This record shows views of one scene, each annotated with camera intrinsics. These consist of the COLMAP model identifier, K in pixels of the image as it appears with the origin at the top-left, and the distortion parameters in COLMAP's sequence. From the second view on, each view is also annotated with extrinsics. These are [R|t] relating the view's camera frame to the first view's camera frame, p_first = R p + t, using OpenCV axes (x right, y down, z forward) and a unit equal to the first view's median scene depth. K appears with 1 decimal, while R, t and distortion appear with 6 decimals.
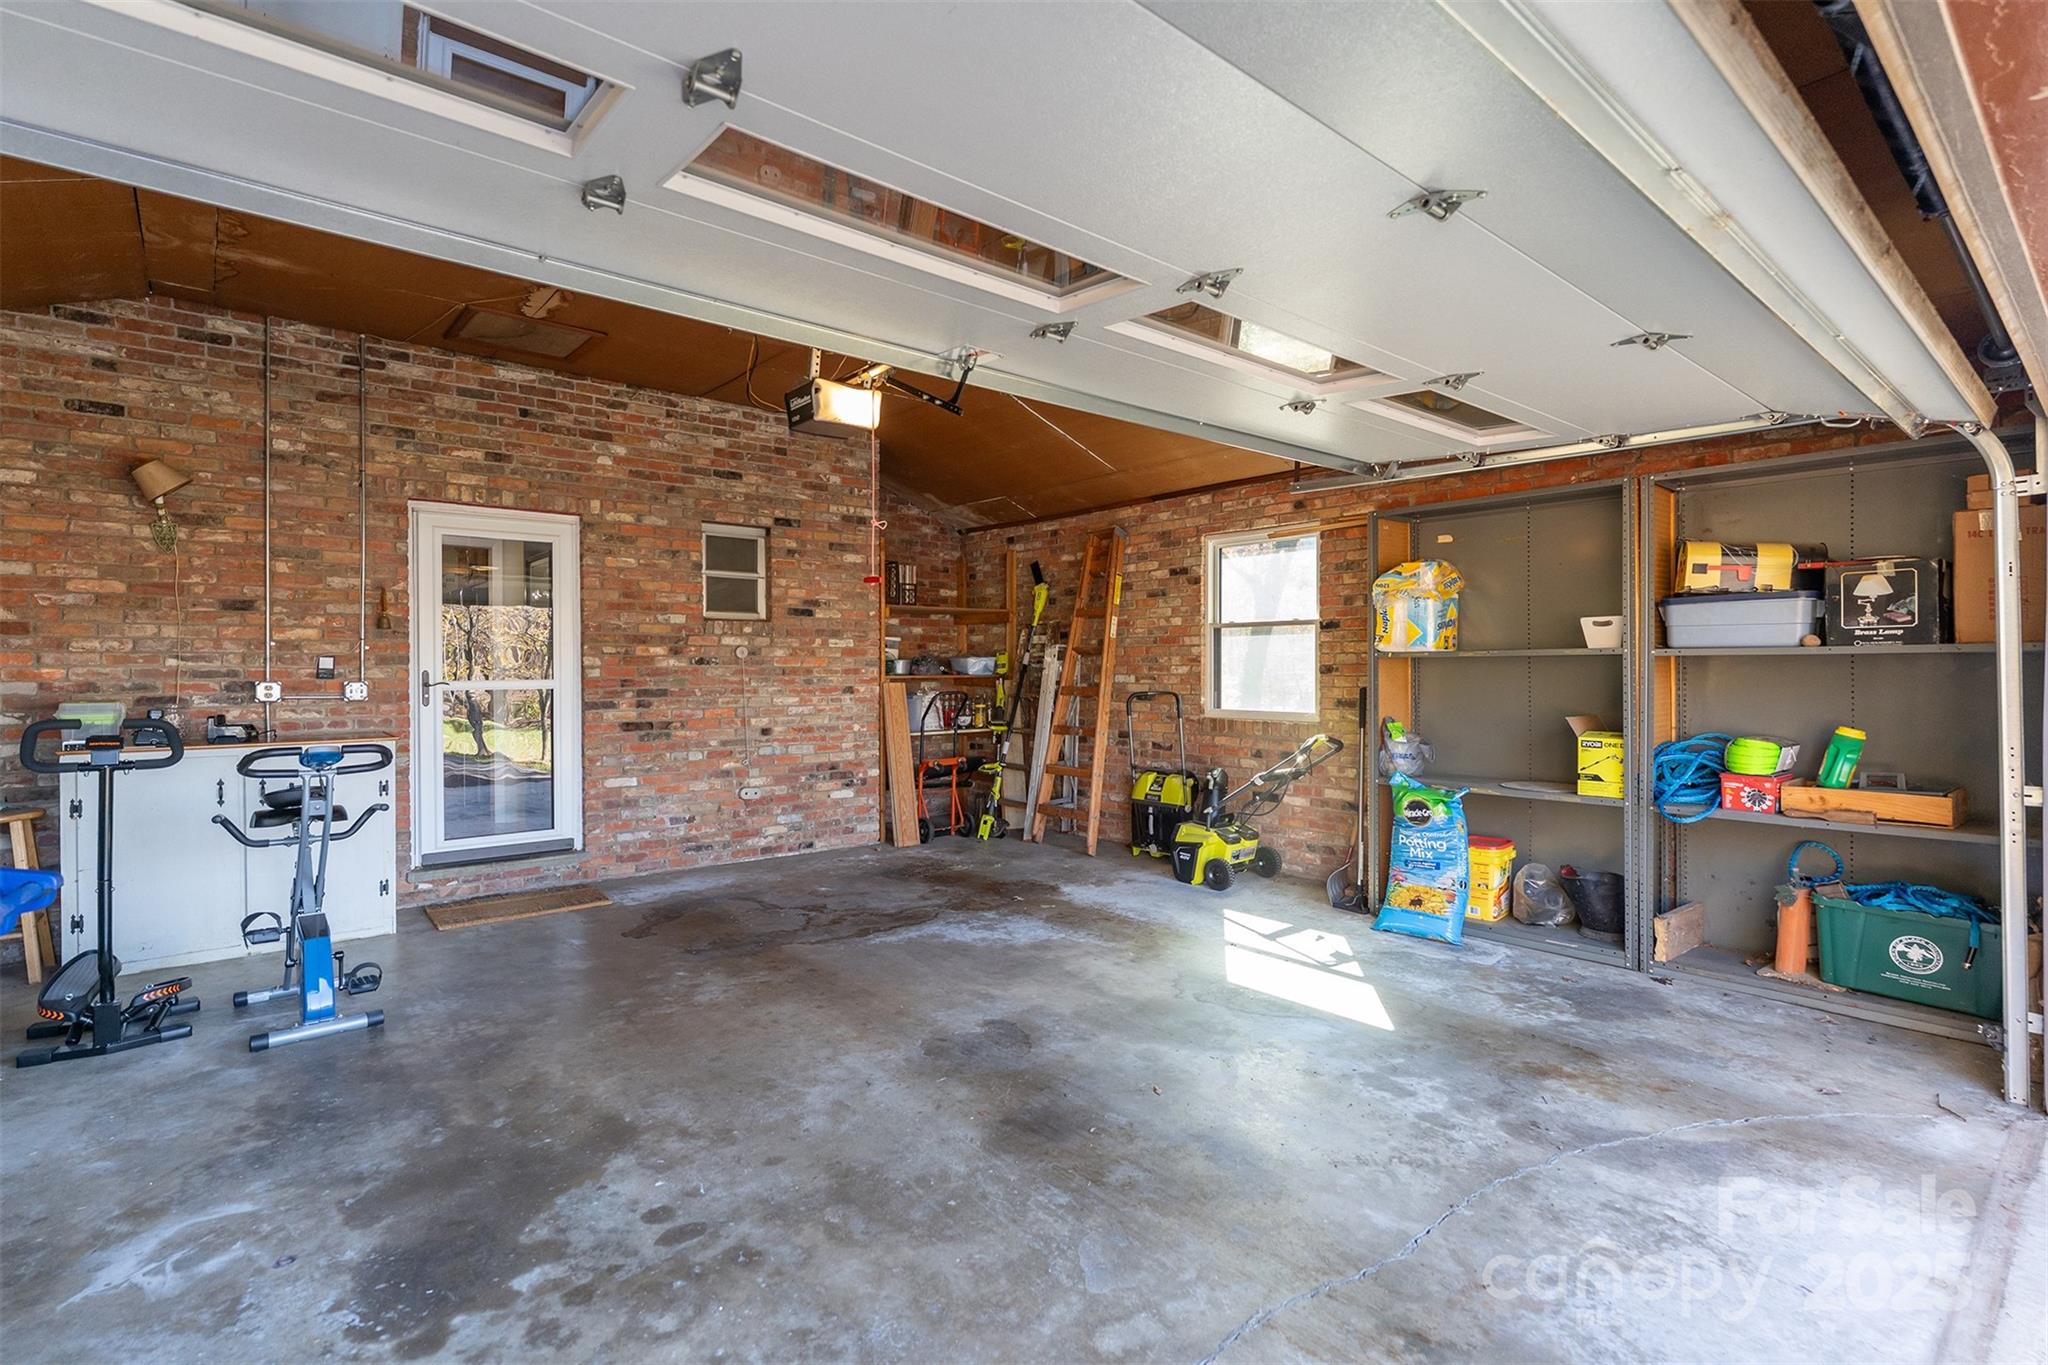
lens RADIAL K [[943.2, 0, 1024.9], [0, 943.2, 674.0], [0, 0, 1]] dist [0.002116, -0.000781]
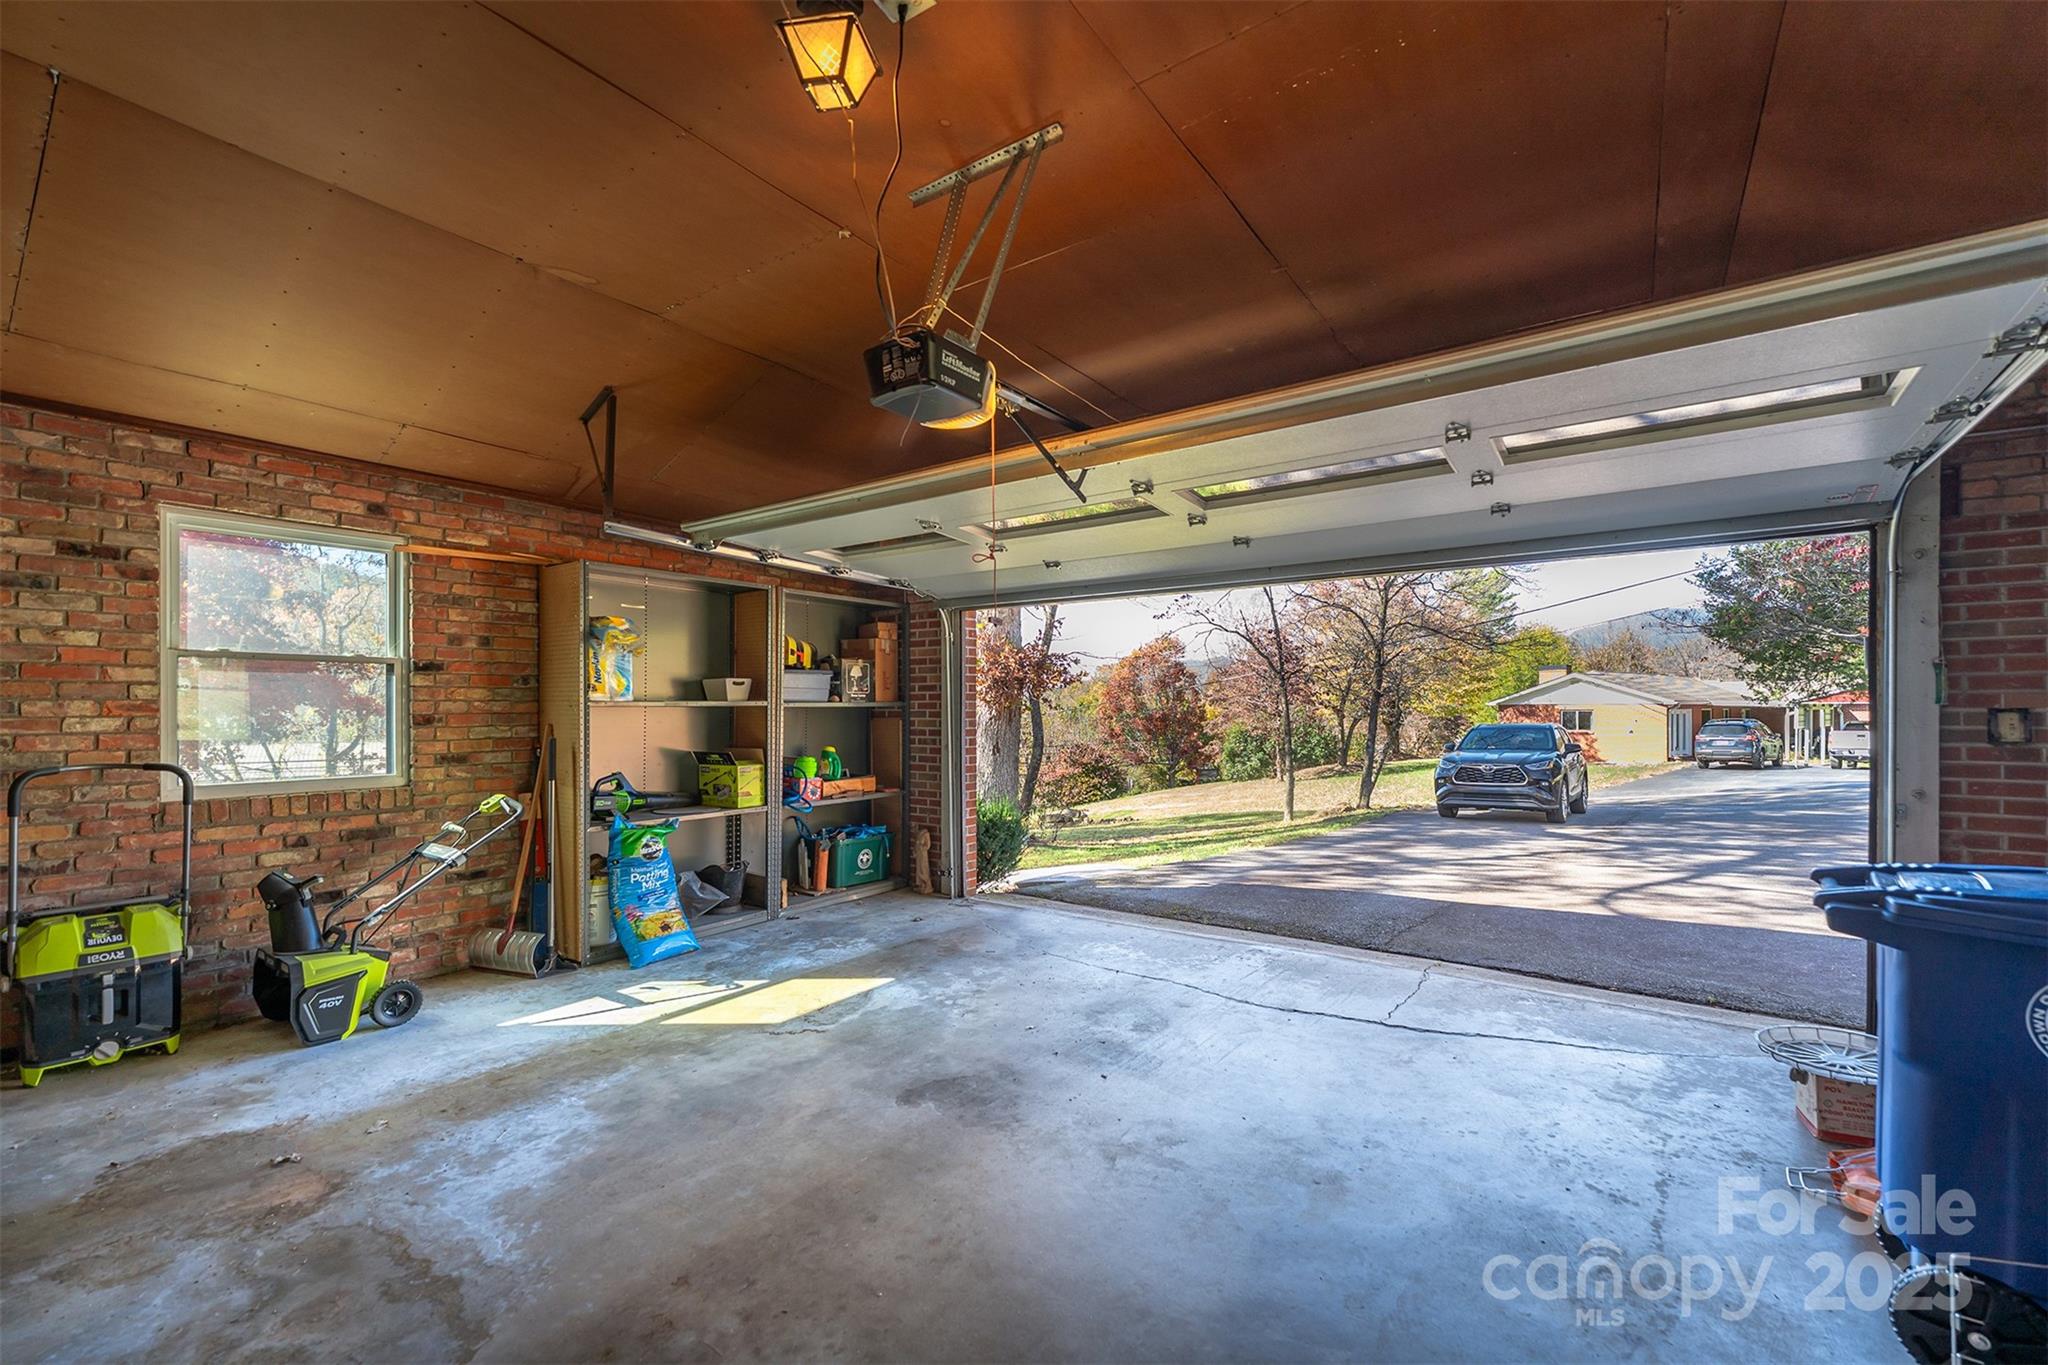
lens RADIAL K [[827.5, 0, 1065.8], [0, 827.5, 704.5], [0, 0, 1]] dist [0.000630, -0.000316]
pose [[-0.251367, 0.007552, 0.967862, -0.708481], [0.012620, 0.999910, -0.004524, -0.010919], [-0.967810, 0.011077, -0.251440, 0.861483]]
